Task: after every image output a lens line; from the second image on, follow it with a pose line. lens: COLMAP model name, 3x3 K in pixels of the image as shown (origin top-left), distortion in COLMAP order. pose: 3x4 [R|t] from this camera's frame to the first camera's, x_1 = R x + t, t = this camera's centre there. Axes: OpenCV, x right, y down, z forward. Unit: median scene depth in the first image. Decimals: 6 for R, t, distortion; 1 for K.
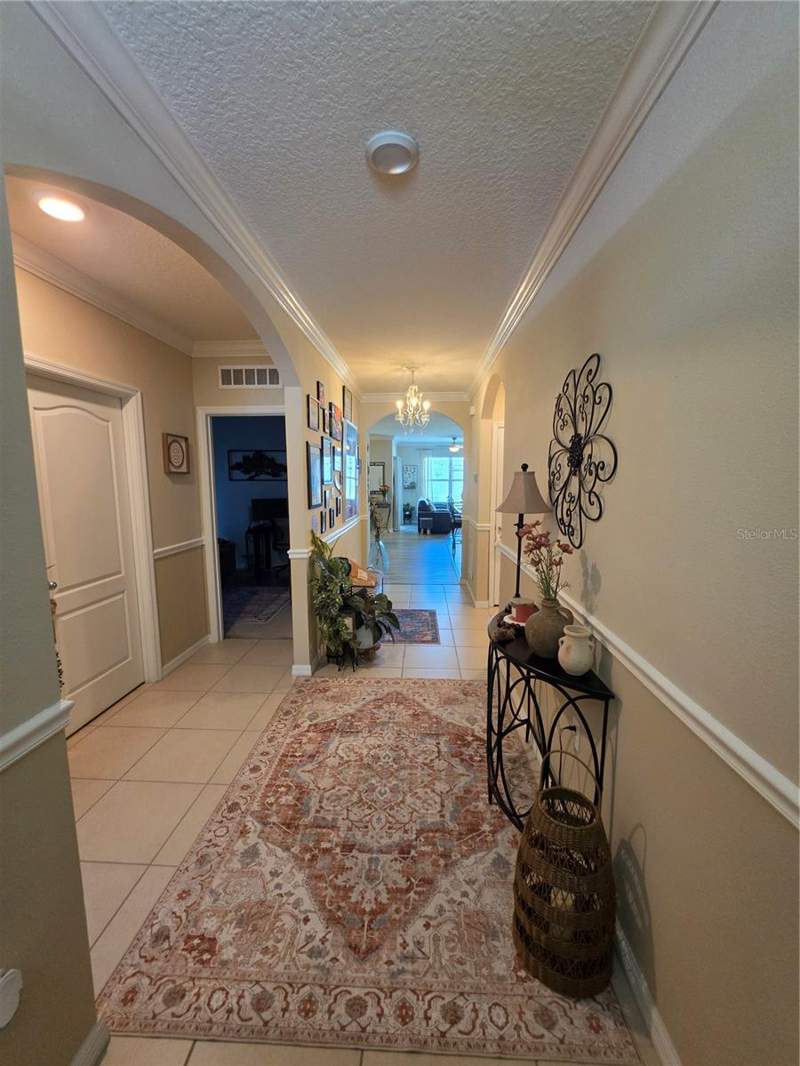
lens RADIAL K [[434.9, 0, 399.9], [0, 434.9, 533.9], [0, 0, 1]] dist [-0.000708, 0.000372]
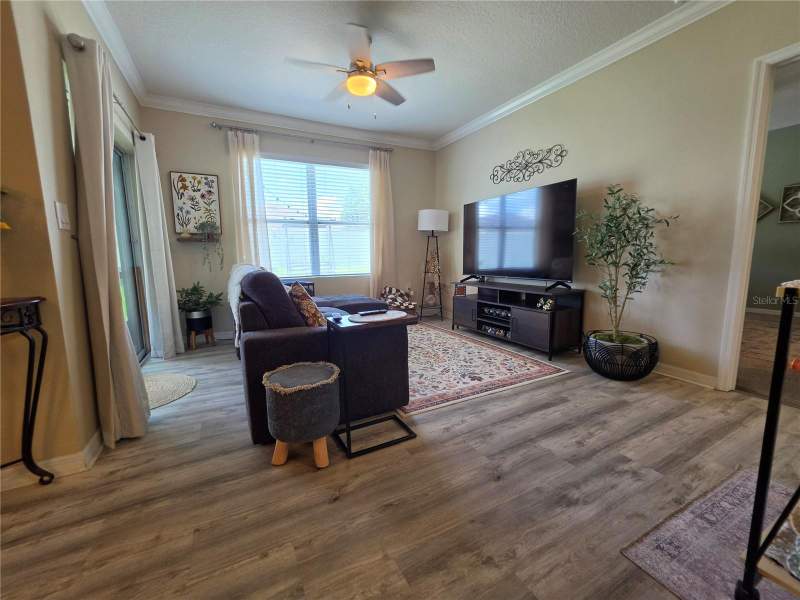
lens RADIAL K [[326.4, 0, 397.7], [0, 326.4, 296.3], [0, 0, 1]] dist [-0.000708, 0.000372]
pose [[0.858733, -0.075661, 0.506806, 0.024140], [0.077040, 0.996860, 0.018286, -0.054697], [-0.506599, 0.023342, 0.861866, 0.708927]]
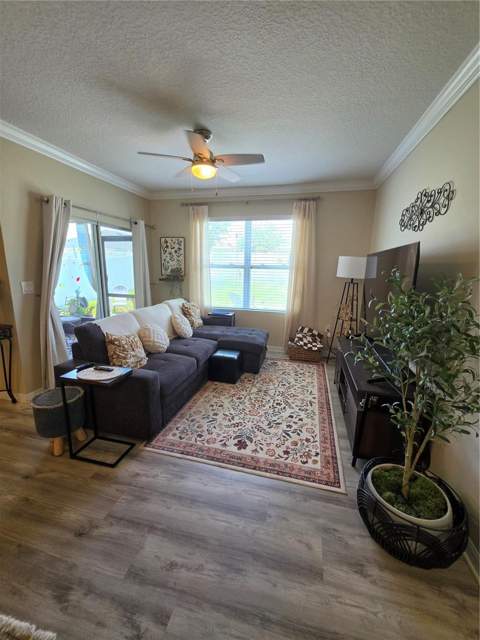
lens RADIAL K [[261.1, 0, 242.0], [0, 261.1, 317.1], [0, 0, 1]] dist [-0.000708, 0.000372]
pose [[0.982009, 0.058158, -0.179655, 0.173362], [-0.045792, 0.996336, 0.072231, -0.087436], [0.183198, -0.062704, 0.981074, 0.700382]]
